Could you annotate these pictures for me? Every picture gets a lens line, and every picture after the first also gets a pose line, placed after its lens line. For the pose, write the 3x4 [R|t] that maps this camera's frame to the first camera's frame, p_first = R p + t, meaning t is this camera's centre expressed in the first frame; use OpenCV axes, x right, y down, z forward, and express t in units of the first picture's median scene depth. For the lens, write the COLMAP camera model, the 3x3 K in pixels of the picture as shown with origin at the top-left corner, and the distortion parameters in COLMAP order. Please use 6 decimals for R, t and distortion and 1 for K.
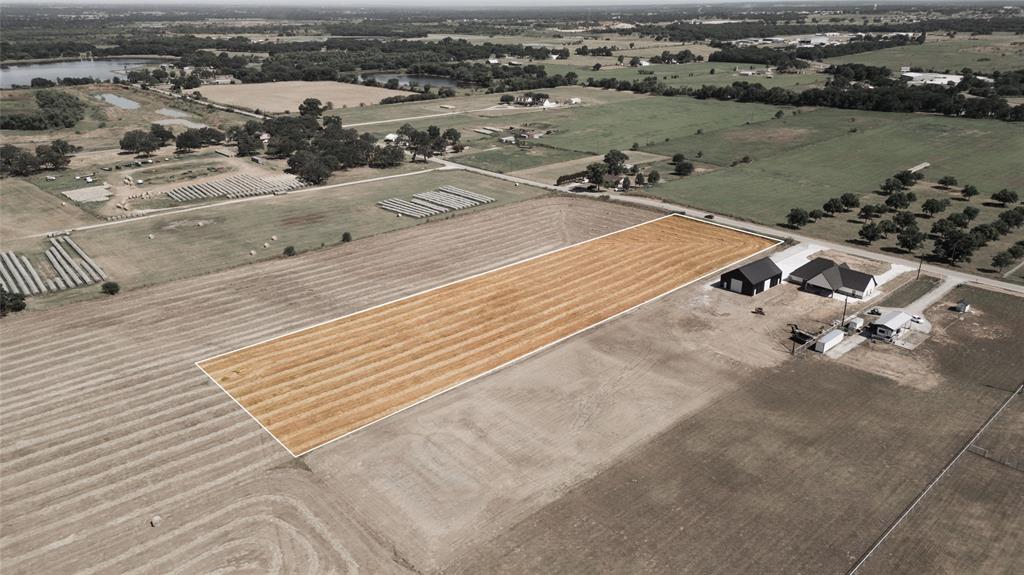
lens RADIAL K [[712.7, 0, 508.5], [0, 712.7, 289.3], [0, 0, 1]] dist [0.084973, -0.088991]
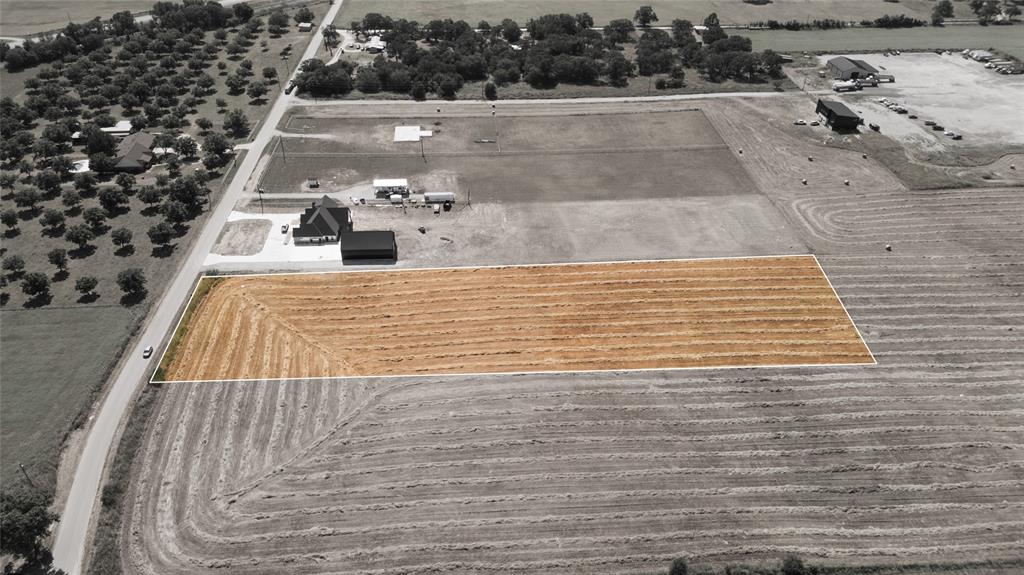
lens RADIAL K [[712.7, 0, 508.5], [0, 712.7, 289.3], [0, 0, 1]] dist [0.084973, -0.088991]
pose [[-0.792688, -0.347638, 0.500792, -0.385071], [0.219748, 0.603309, 0.766635, -0.748611], [-0.568644, 0.717750, -0.401843, 1.364016]]
